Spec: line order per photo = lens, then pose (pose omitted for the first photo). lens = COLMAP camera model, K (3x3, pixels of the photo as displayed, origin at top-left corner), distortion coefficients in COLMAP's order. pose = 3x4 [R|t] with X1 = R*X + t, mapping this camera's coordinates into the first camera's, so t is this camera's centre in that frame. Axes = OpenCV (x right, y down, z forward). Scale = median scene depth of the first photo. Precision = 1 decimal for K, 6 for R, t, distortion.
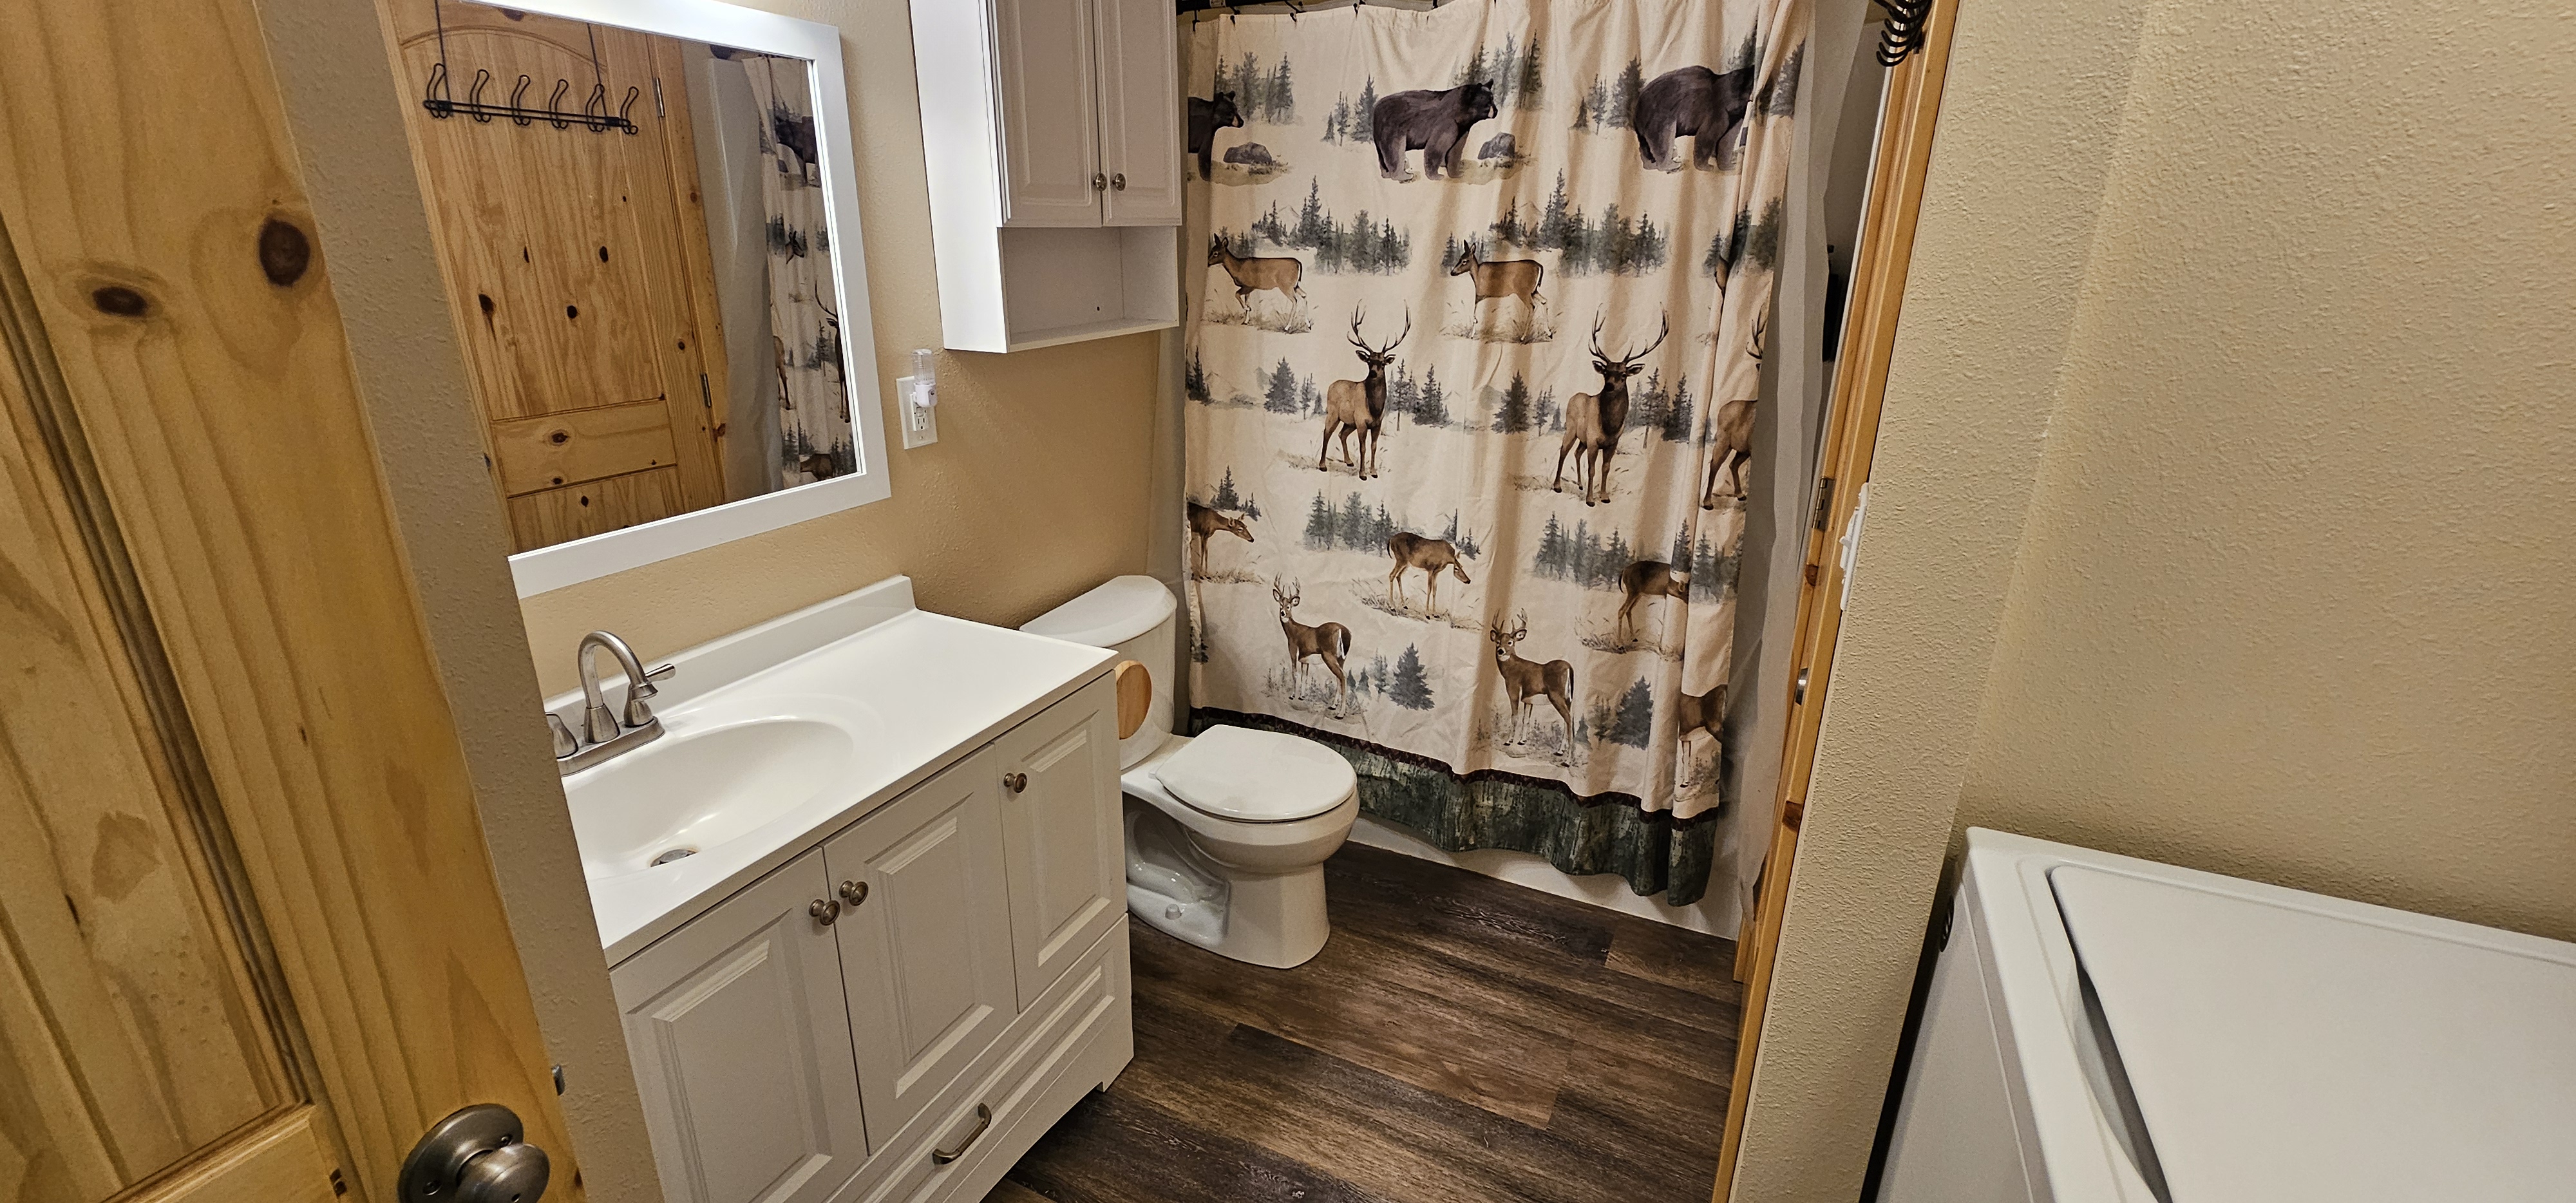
lens RADIAL K [[1052.3, 0, 1270.2], [0, 1052.3, 605.8], [0, 0, 1]] dist [-0.000790, -0.000409]
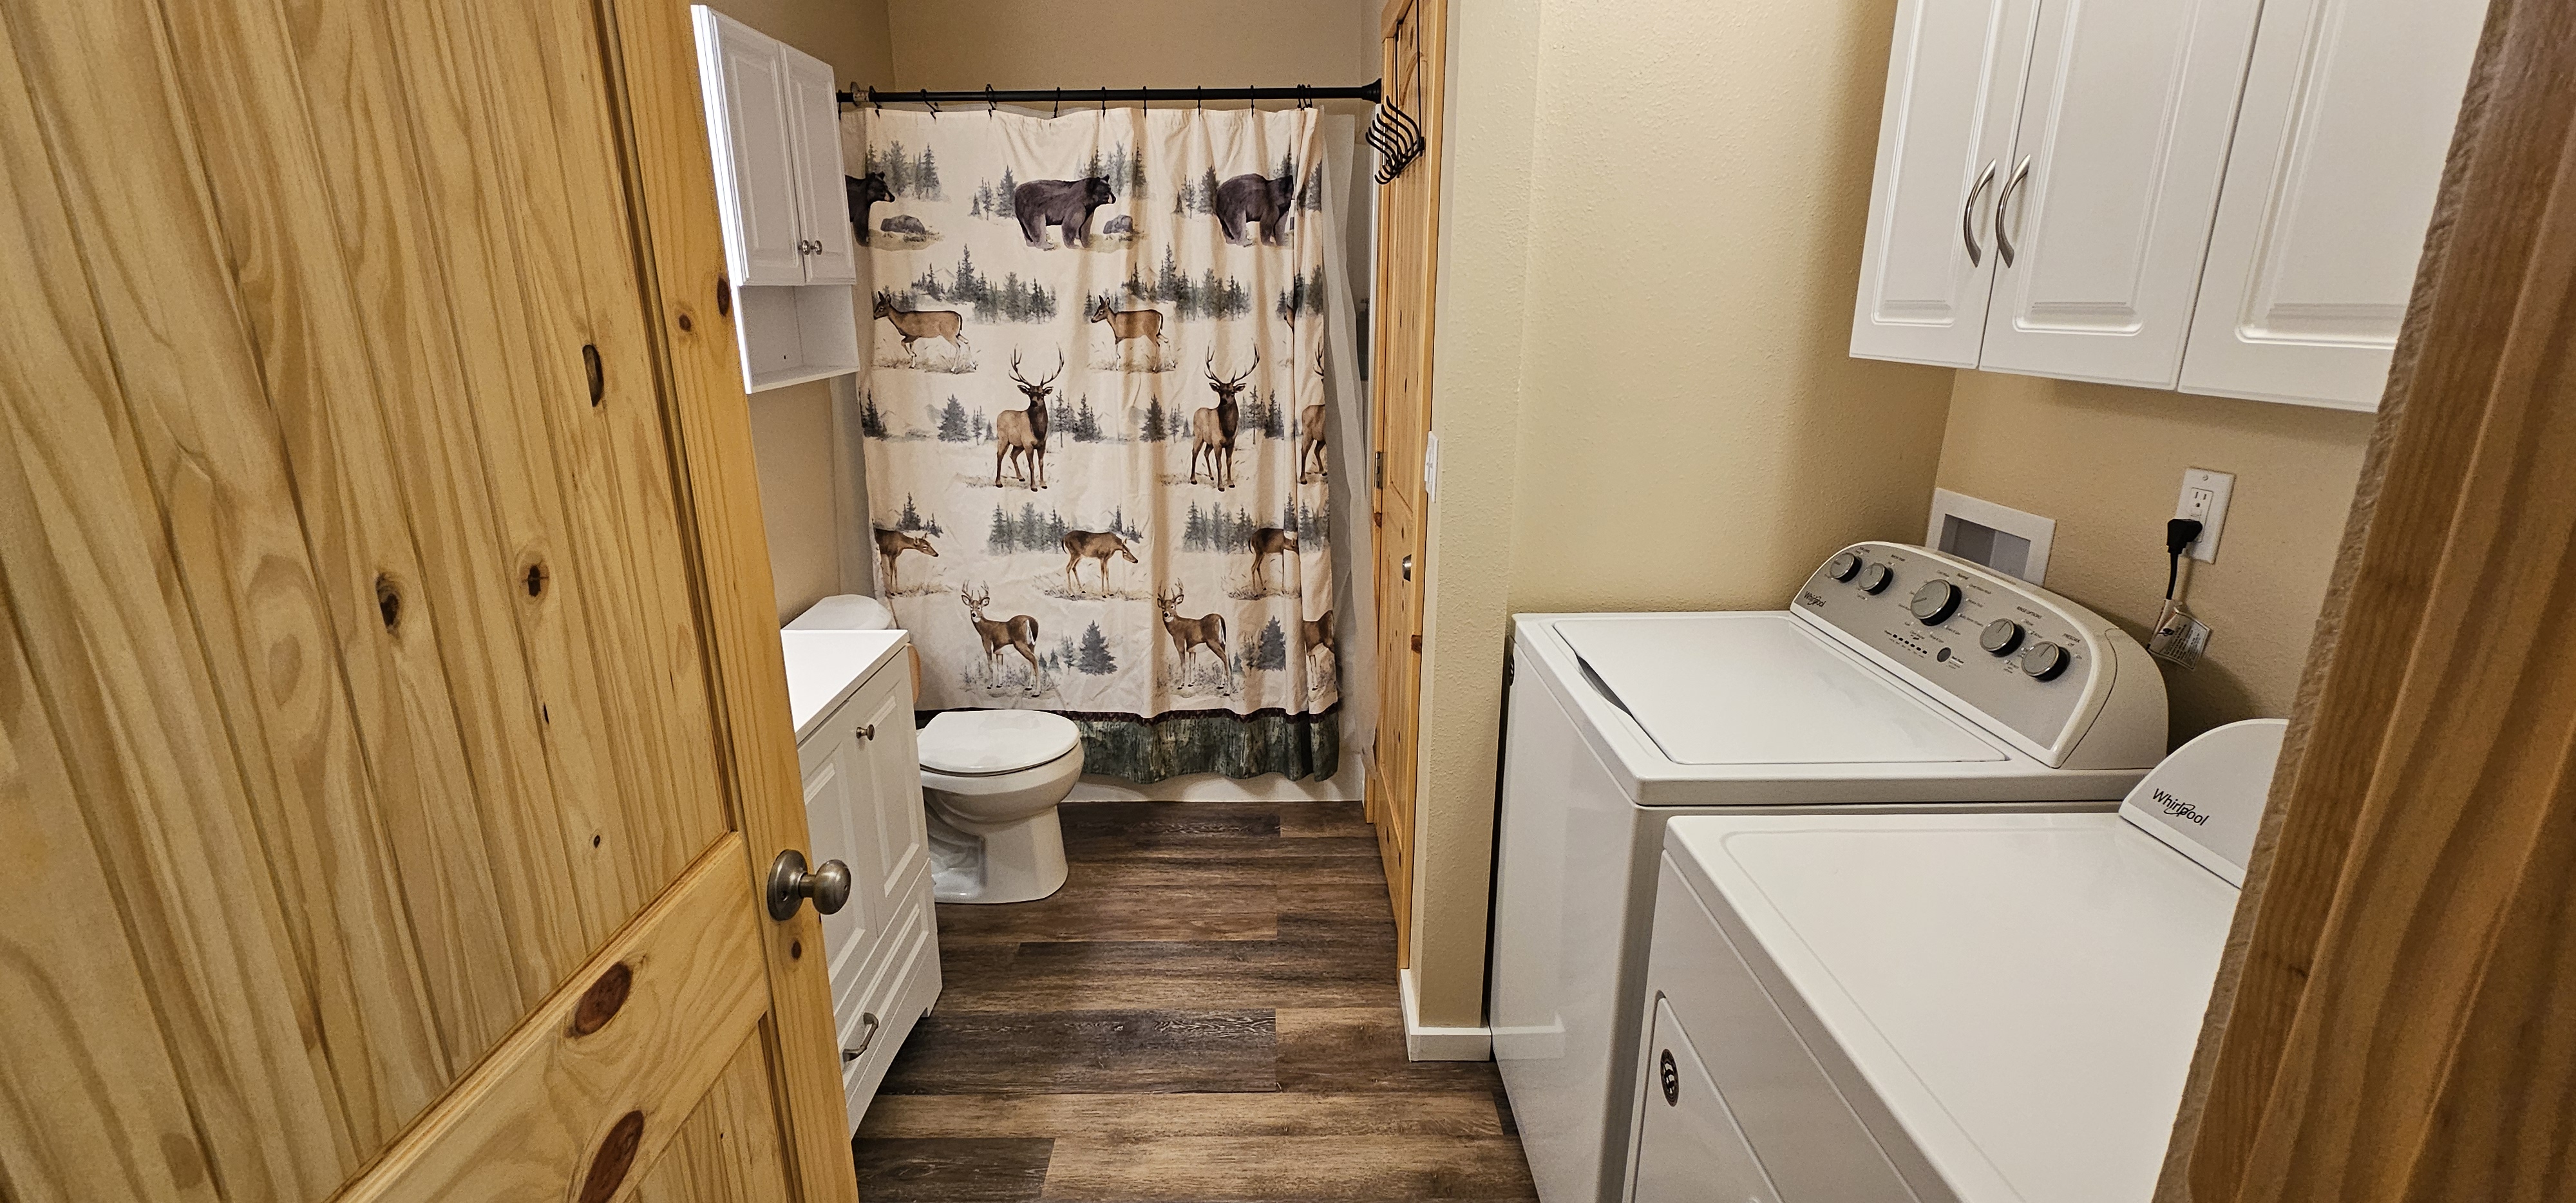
lens RADIAL K [[1052.3, 0, 1271.7], [0, 1052.3, 603.0], [0, 0, 1]] dist [-0.000790, -0.000409]
pose [[0.894625, -0.129365, 0.427681, -0.226750], [0.152086, 0.988180, -0.019231, 0.080231], [-0.420138, 0.082249, 0.903725, -0.217892]]
